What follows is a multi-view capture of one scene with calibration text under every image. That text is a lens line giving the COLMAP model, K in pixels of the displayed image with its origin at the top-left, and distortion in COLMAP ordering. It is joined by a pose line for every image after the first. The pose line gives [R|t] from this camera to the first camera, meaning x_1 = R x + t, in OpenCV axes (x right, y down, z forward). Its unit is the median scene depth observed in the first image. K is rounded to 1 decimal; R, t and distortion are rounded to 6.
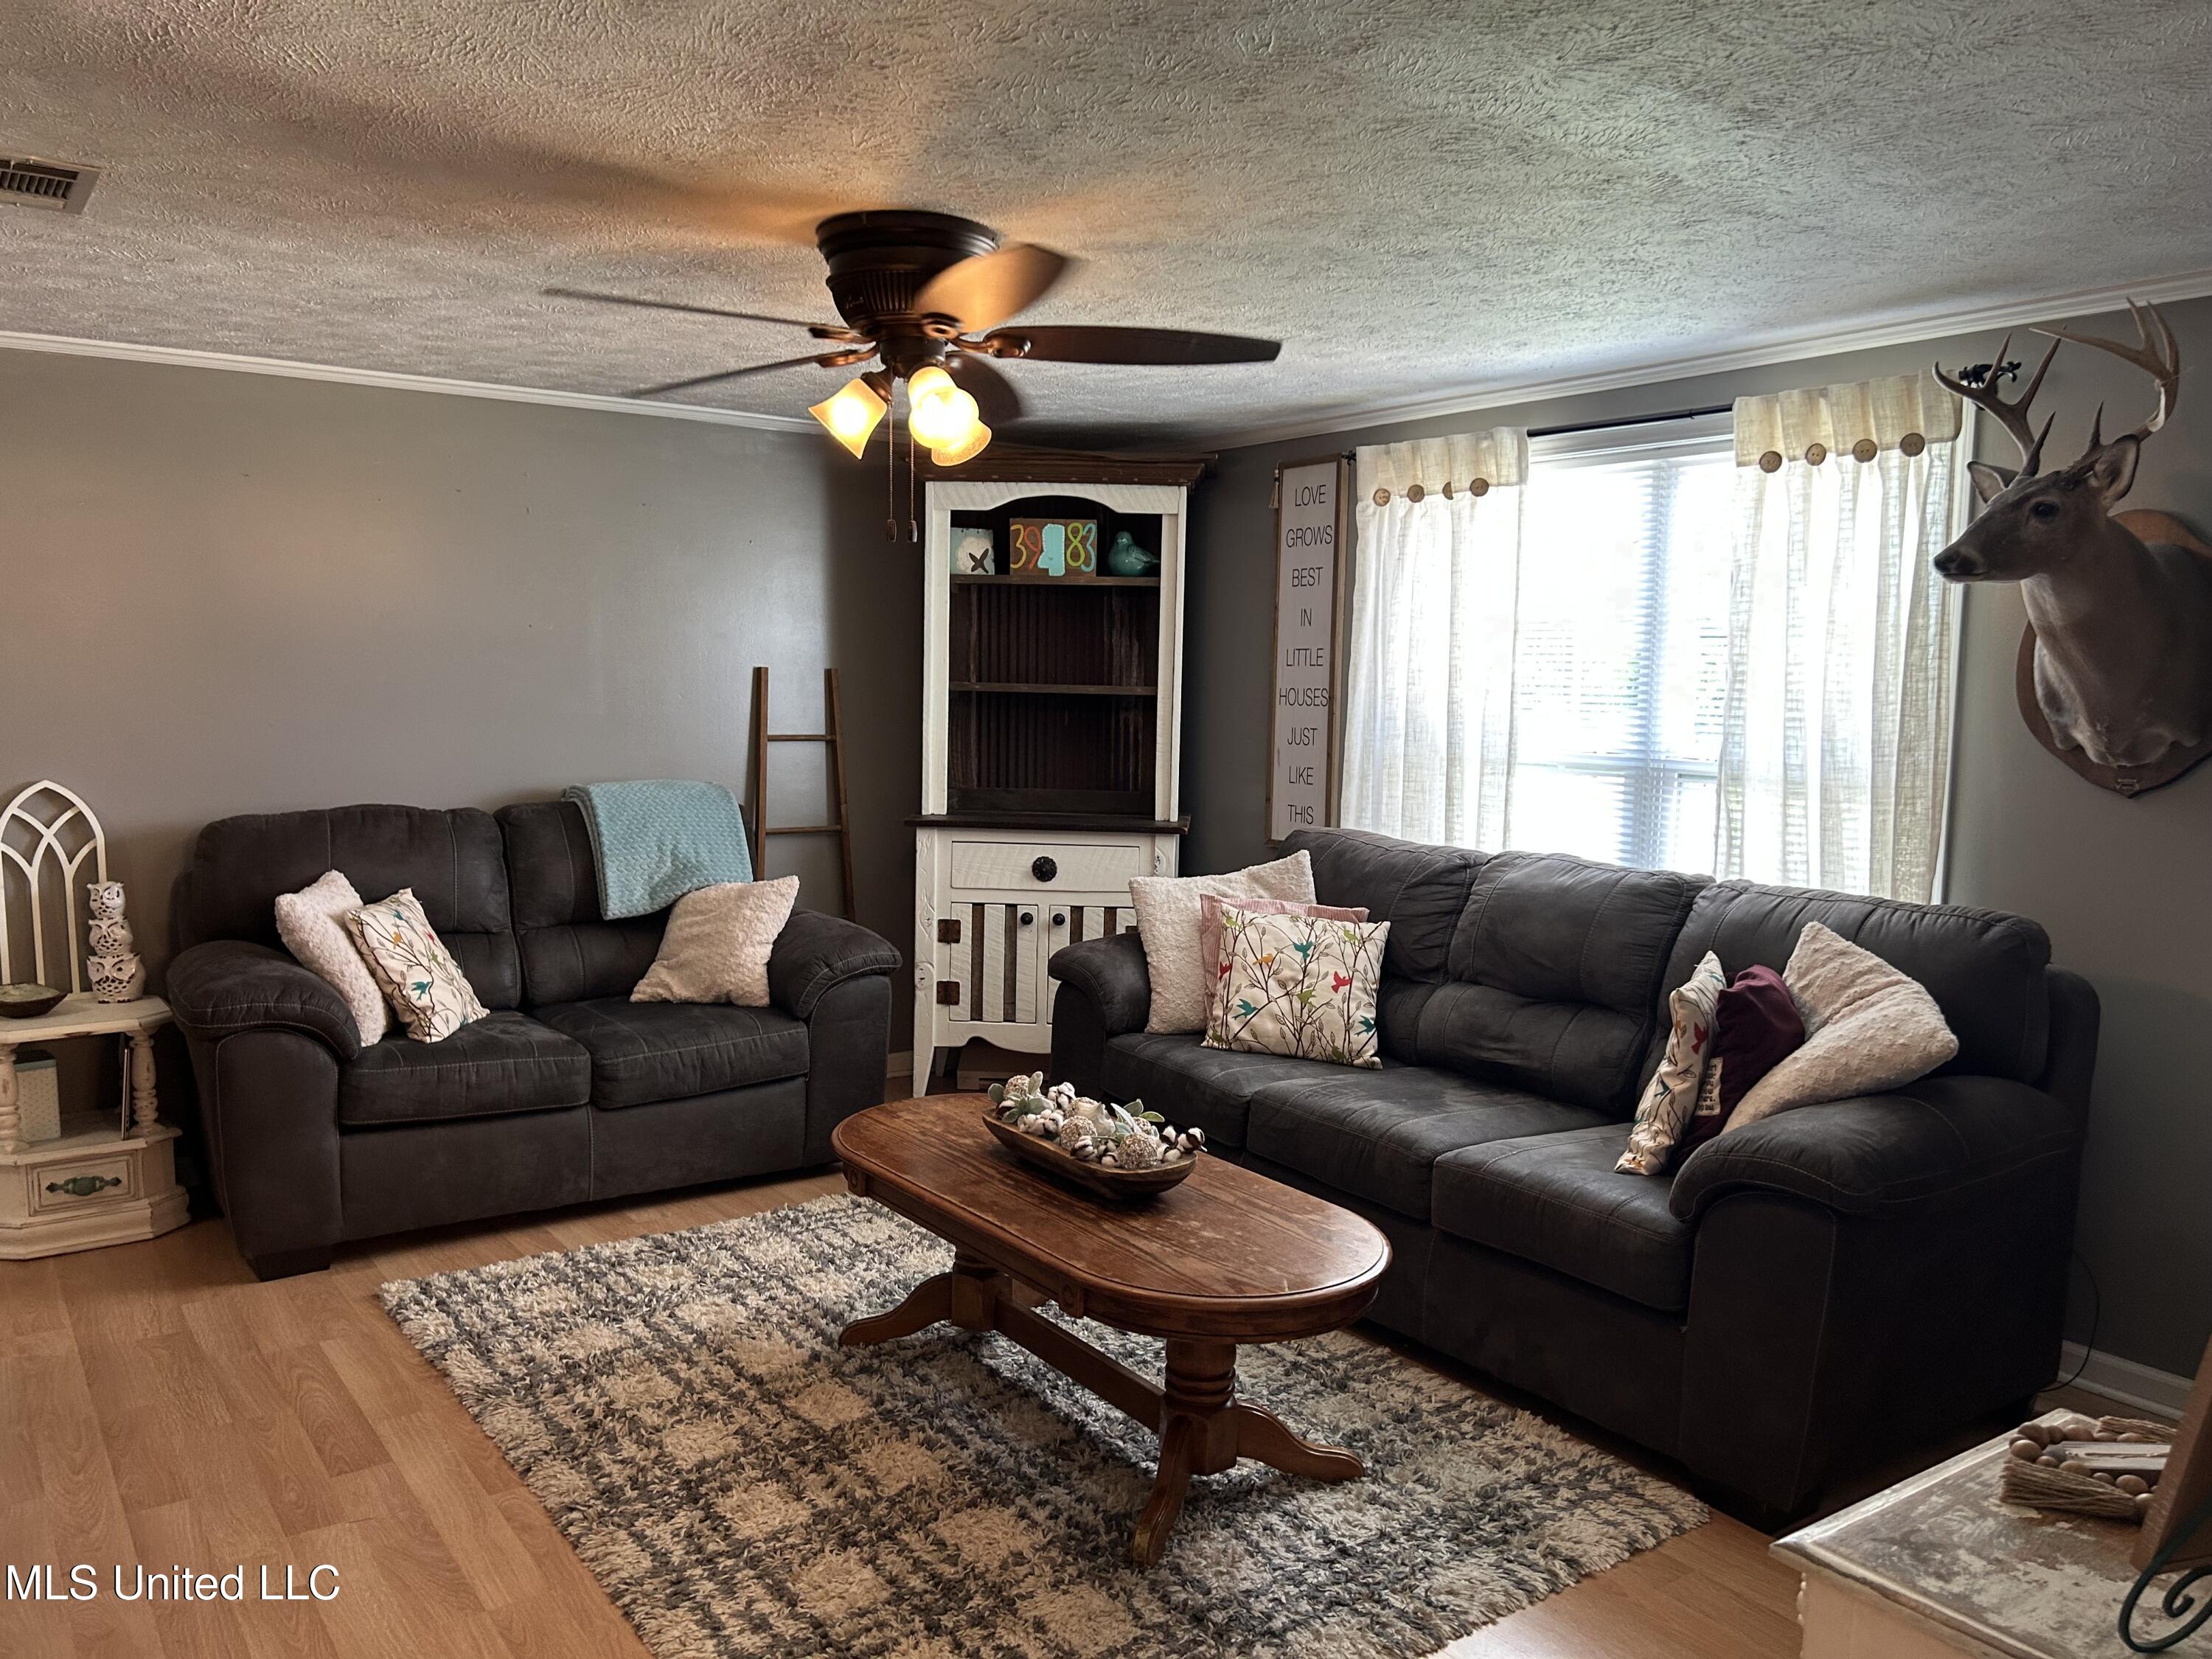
lens RADIAL K [[1670.2, 0, 1116.2], [0, 1670.2, 830.2], [0, 0, 1]] dist [0.054809, -0.063512]
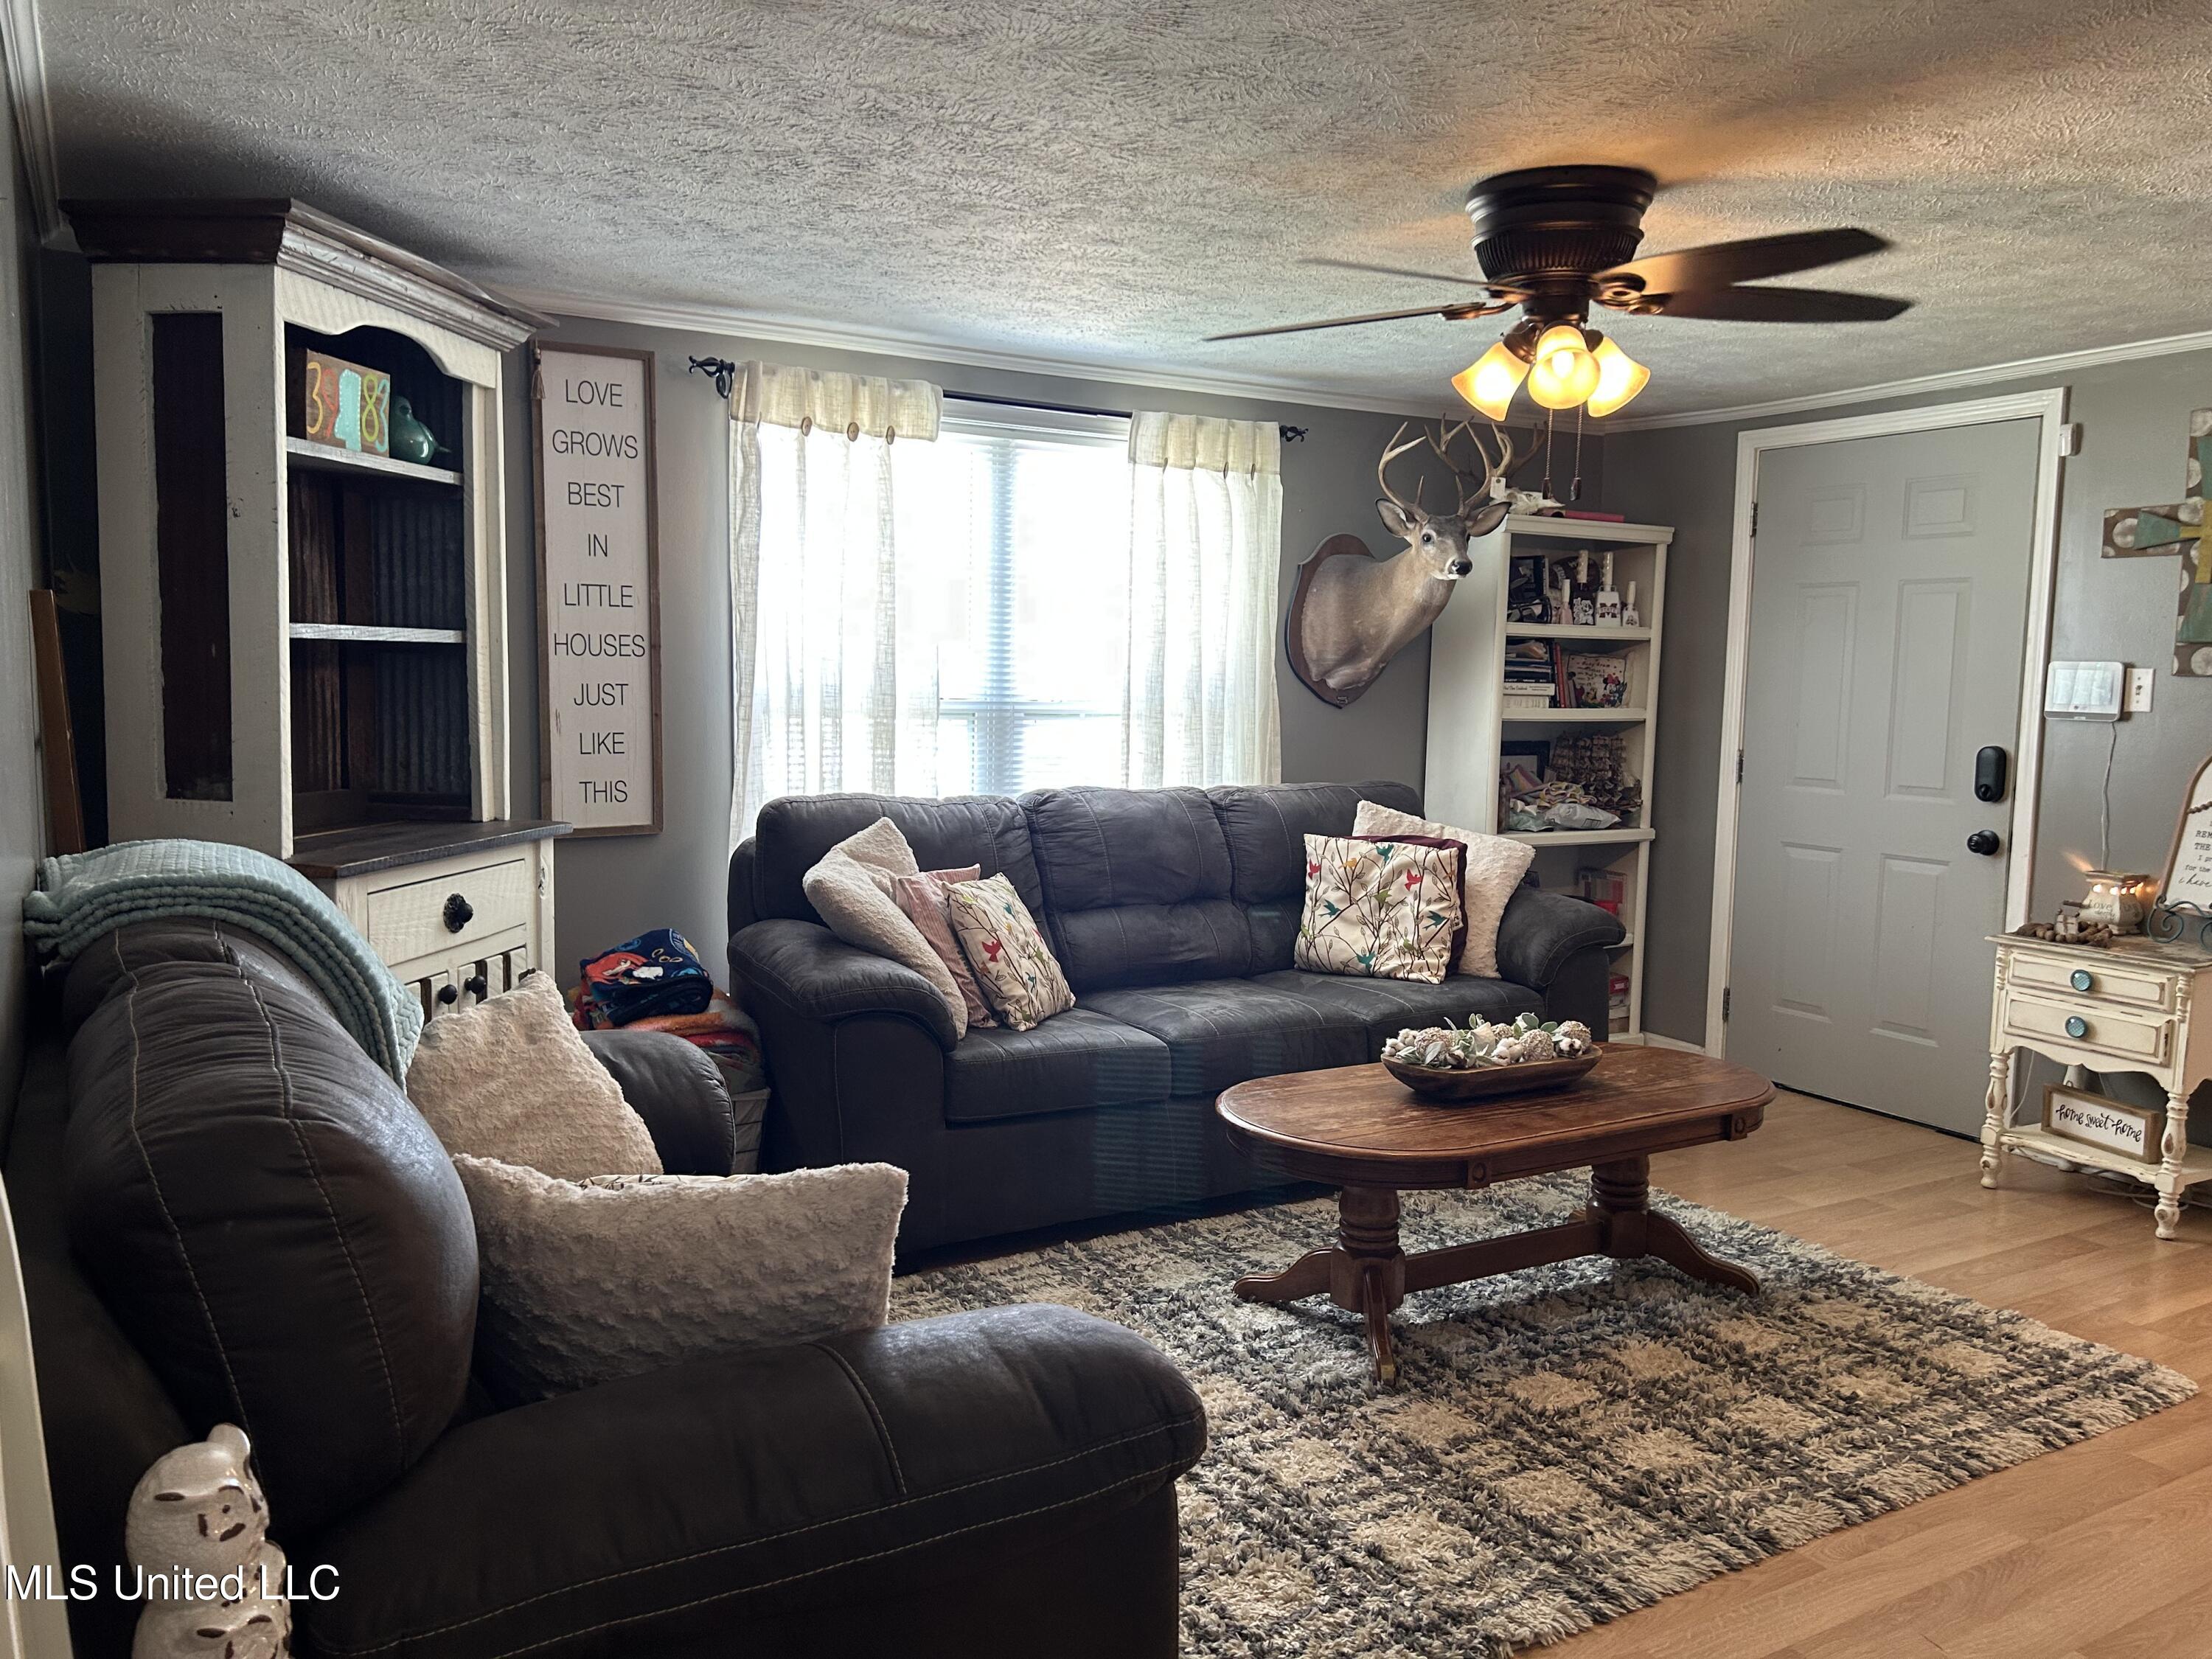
lens RADIAL K [[1670.2, 0, 1113.7], [0, 1670.2, 822.6], [0, 0, 1]] dist [0.054809, -0.063512]
pose [[0.078228, -0.113716, 0.990429, -0.823222], [0.072629, 0.991483, 0.108100, -0.078954], [-0.994286, 0.063478, 0.085821, 0.843567]]
